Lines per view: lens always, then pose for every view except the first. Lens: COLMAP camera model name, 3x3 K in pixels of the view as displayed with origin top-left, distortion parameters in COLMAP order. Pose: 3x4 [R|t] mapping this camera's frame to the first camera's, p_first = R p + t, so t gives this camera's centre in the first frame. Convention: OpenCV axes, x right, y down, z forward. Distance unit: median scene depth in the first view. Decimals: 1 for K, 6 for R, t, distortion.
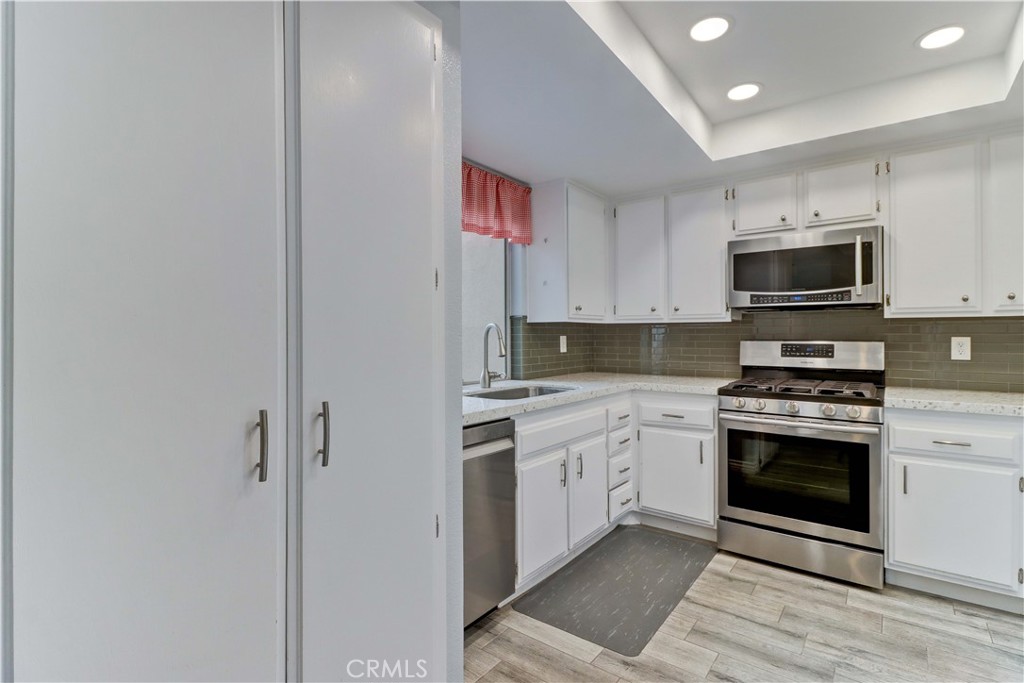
lens RADIAL K [[483.6, 0, 521.7], [0, 483.6, 338.3], [0, 0, 1]] dist [-0.001029, -0.007872]
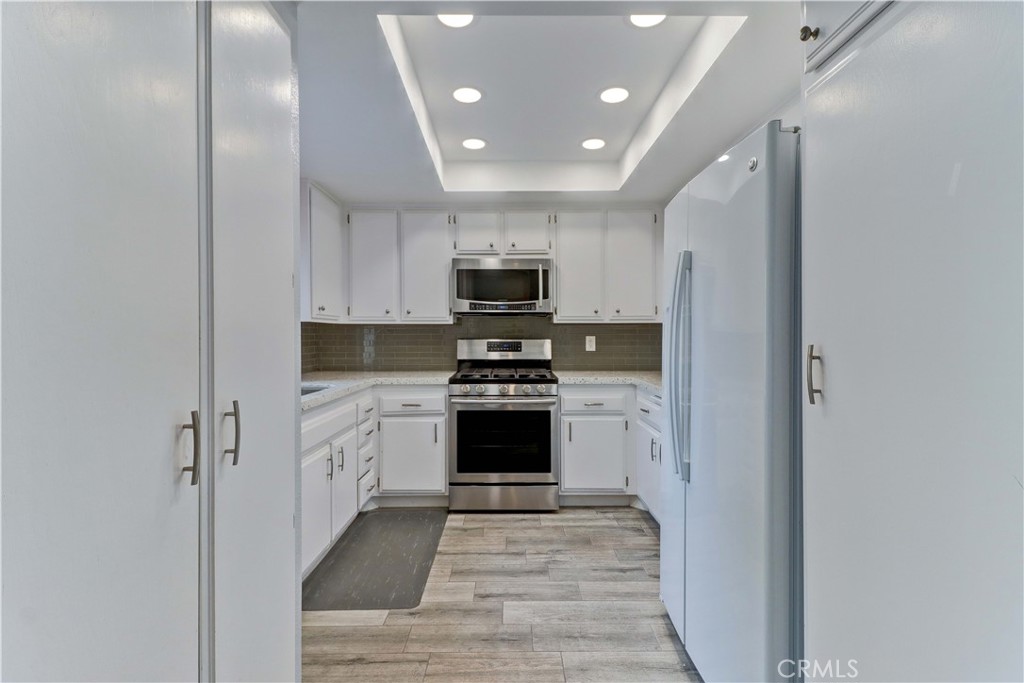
lens RADIAL K [[473.5, 0, 512.4], [0, 473.5, 337.2], [0, 0, 1]] dist [0.014132, -0.010240]
pose [[0.795030, -0.003377, 0.606561, -0.202176], [0.004933, 0.999987, -0.000898, 0.001263], [-0.606550, 0.003706, 0.795036, -0.050140]]
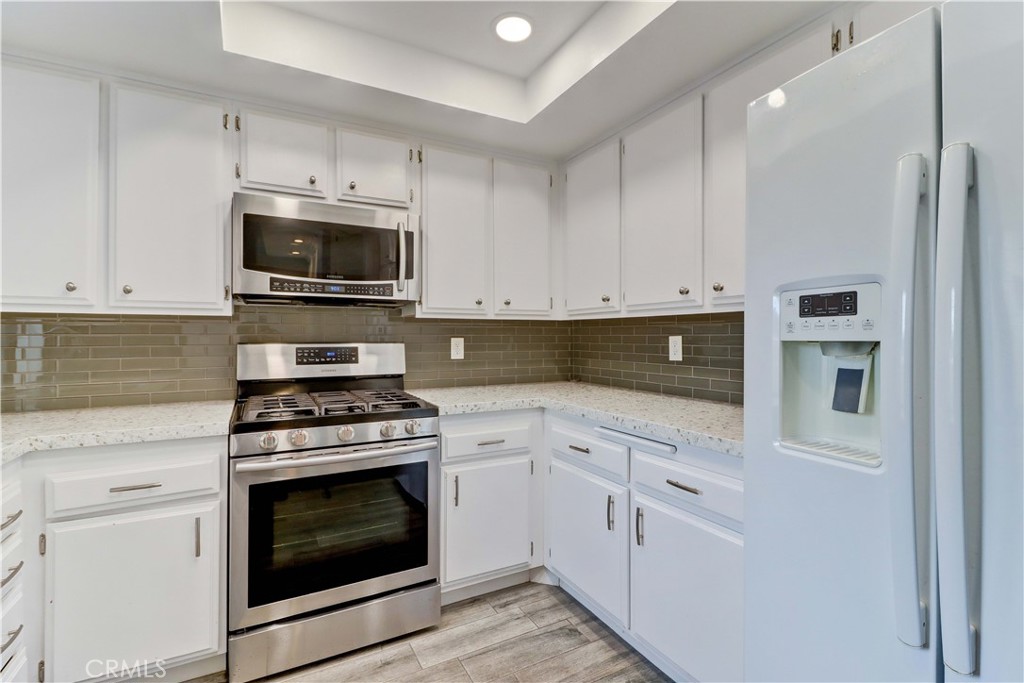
lens RADIAL K [[473.5, 0, 521.7], [0, 473.5, 330.6], [0, 0, 1]] dist [0.014132, -0.010240]
pose [[0.411556, 0.011397, 0.911313, 0.006672], [0.008185, 0.999835, -0.016200, -0.000758], [-0.911348, 0.014126, 0.411395, 0.435981]]
